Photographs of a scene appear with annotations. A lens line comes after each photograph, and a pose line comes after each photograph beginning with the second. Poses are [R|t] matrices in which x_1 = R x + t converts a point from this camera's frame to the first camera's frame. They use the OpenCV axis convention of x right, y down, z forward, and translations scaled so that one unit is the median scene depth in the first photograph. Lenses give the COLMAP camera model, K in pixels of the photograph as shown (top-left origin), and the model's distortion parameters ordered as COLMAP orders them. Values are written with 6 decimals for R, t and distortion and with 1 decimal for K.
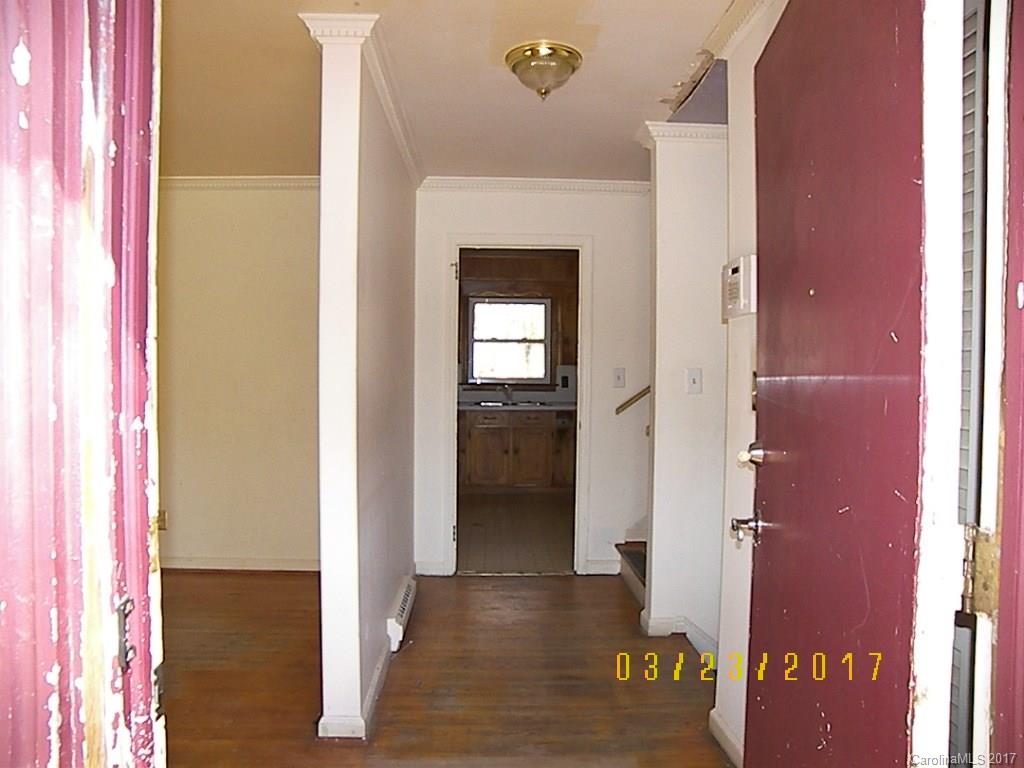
lens RADIAL K [[734.0, 0, 512.2], [0, 734.0, 384.2], [0, 0, 1]] dist [-0.040193, 0.001076]
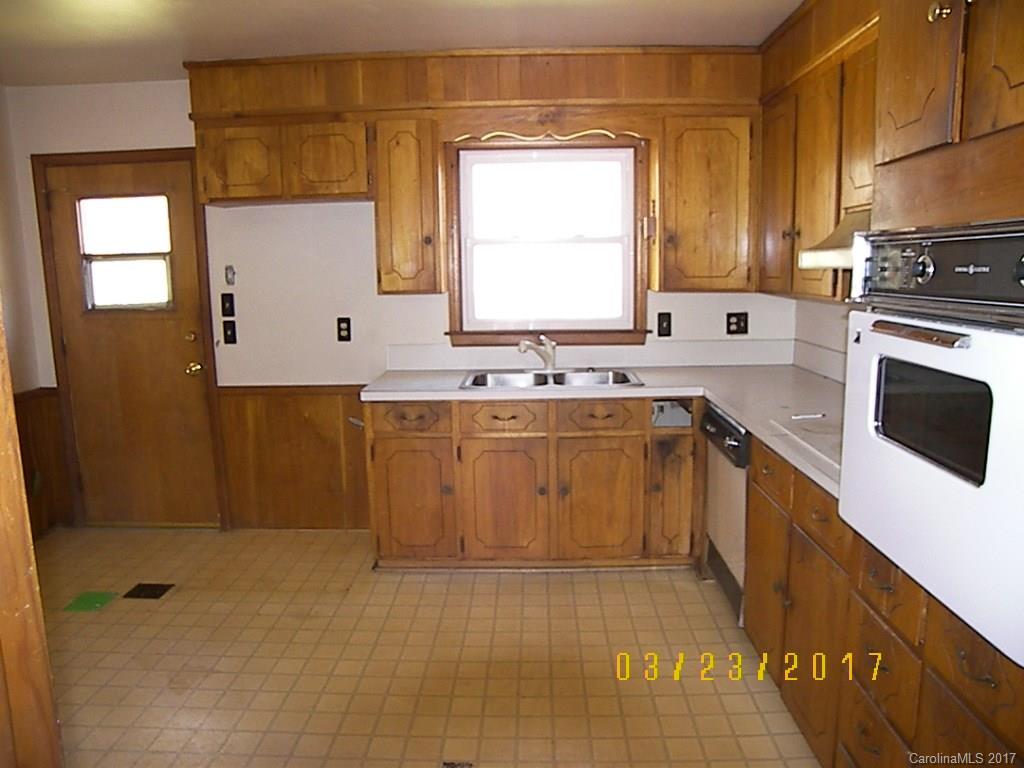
lens RADIAL K [[734.0, 0, 511.6], [0, 734.0, 386.5], [0, 0, 1]] dist [-0.040193, 0.001076]
pose [[0.997049, -0.016238, -0.075036, 0.007361], [0.026477, 0.990143, 0.137537, -0.032841], [0.072063, -0.139117, 0.987650, 0.531372]]
